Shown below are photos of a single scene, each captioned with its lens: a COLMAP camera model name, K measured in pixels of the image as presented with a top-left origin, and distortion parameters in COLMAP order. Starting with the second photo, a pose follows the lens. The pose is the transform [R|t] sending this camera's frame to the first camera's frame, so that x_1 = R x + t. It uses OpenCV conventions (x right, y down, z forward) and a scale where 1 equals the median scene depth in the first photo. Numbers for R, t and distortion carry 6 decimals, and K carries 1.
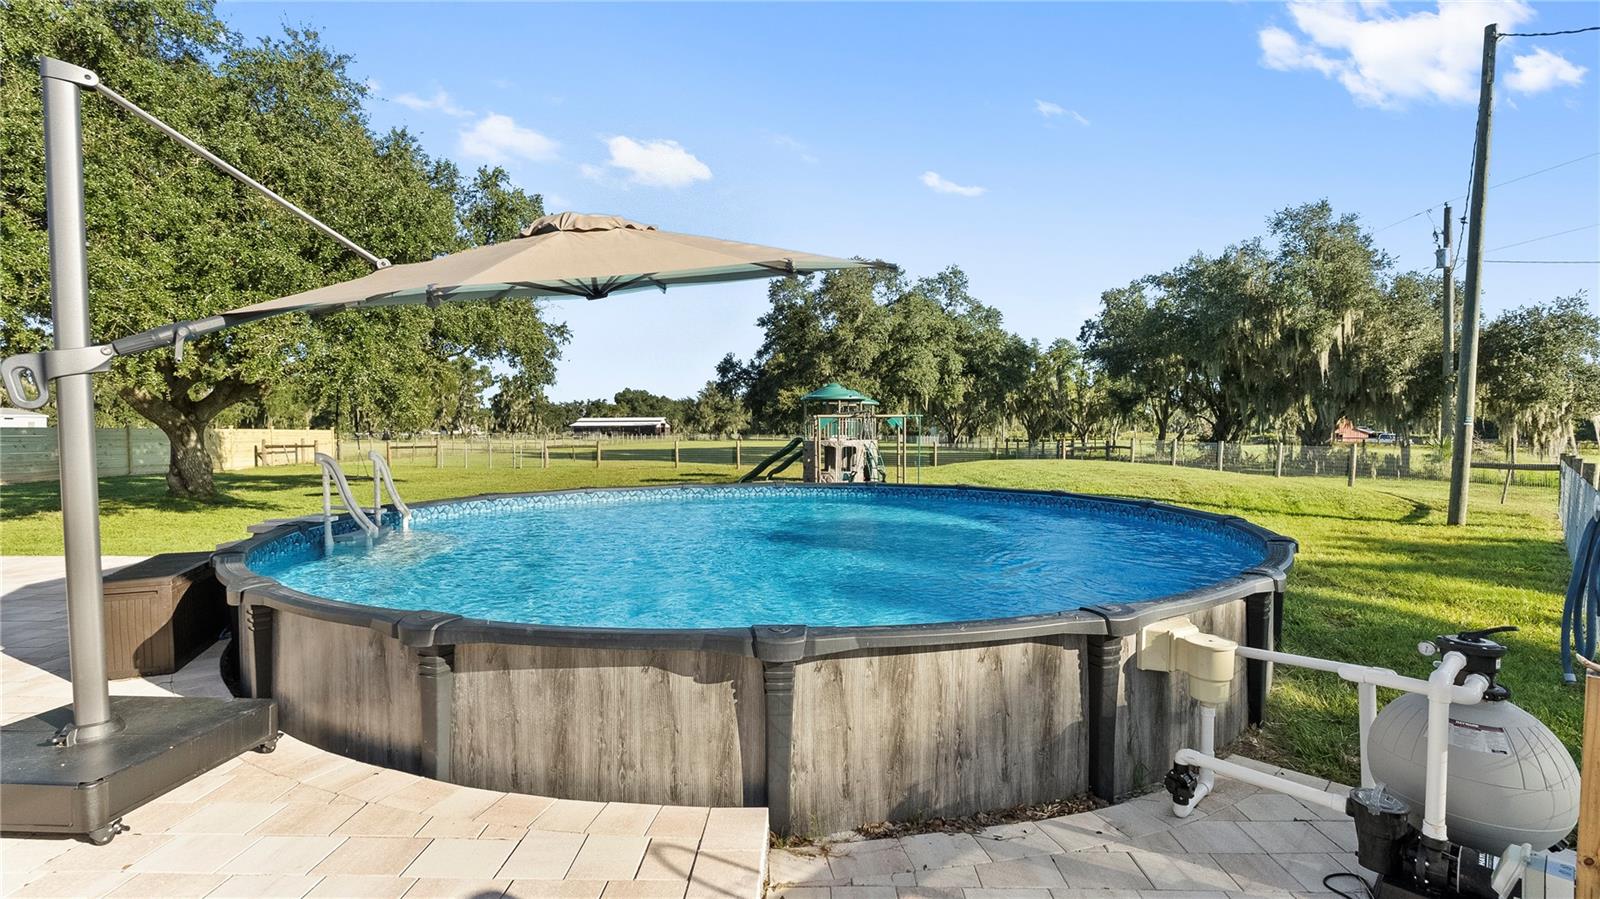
lens RADIAL K [[683.0, 0, 796.0], [0, 683.0, 445.1], [0, 0, 1]] dist [-0.000638, 0.000093]
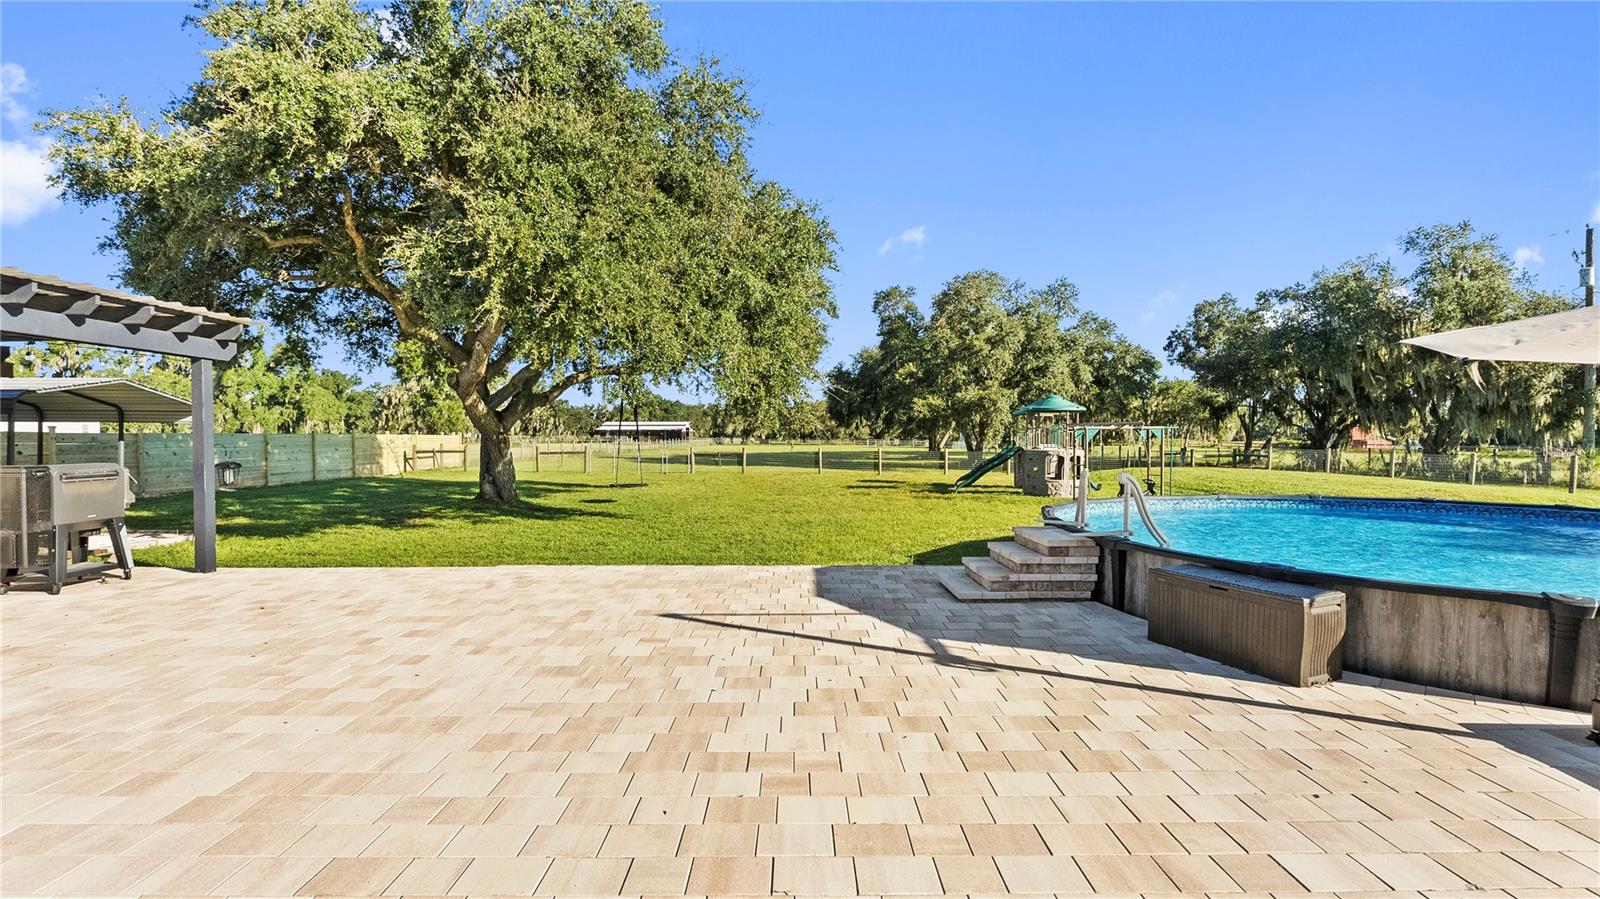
lens RADIAL K [[683.0, 0, 796.0], [0, 683.0, 445.1], [0, 0, 1]] dist [-0.000638, 0.000093]
pose [[0.999901, 0.003003, 0.013731, -0.215130], [-0.002929, 0.999981, -0.005451, -0.004410], [-0.013747, 0.005410, 0.999891, -0.025276]]
